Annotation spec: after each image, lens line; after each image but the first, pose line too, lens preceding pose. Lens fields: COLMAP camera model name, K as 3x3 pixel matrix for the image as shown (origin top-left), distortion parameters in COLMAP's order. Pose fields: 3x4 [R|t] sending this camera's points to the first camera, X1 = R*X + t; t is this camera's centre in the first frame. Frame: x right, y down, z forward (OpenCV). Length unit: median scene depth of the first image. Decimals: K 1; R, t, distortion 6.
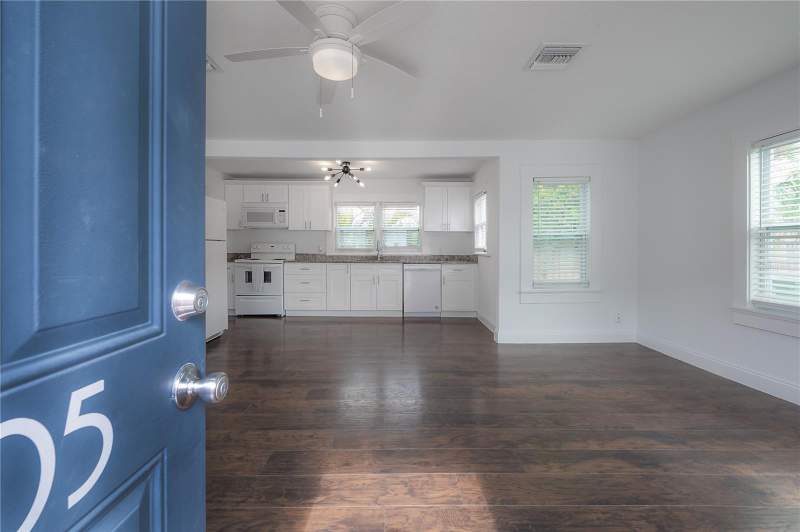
lens RADIAL K [[326.7, 0, 413.3], [0, 326.7, 258.1], [0, 0, 1]] dist [-0.000038, -0.000023]
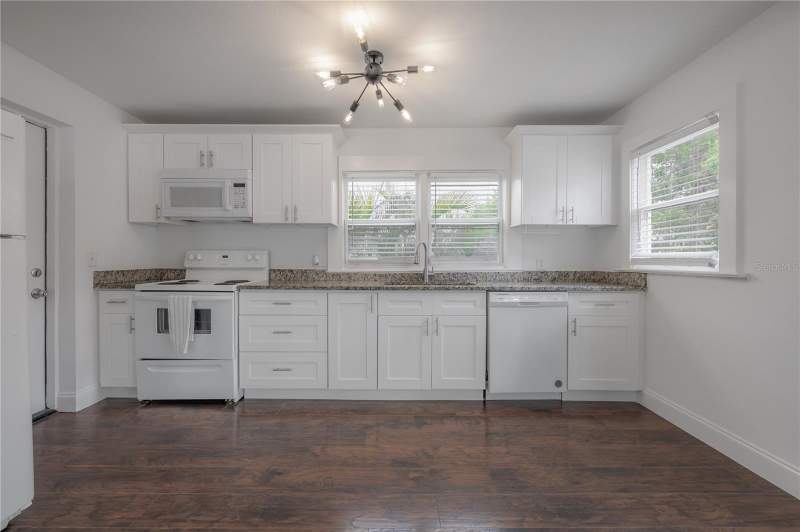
lens RADIAL K [[328.3, 0, 400.0], [0, 328.3, 266.0], [0, 0, 1]] dist [-0.000854, 0.000116]
pose [[0.999174, -0.002414, -0.040567, -0.136181], [0.002019, 0.999950, -0.009766, -0.014864], [0.040588, 0.009676, 0.999129, 0.508828]]
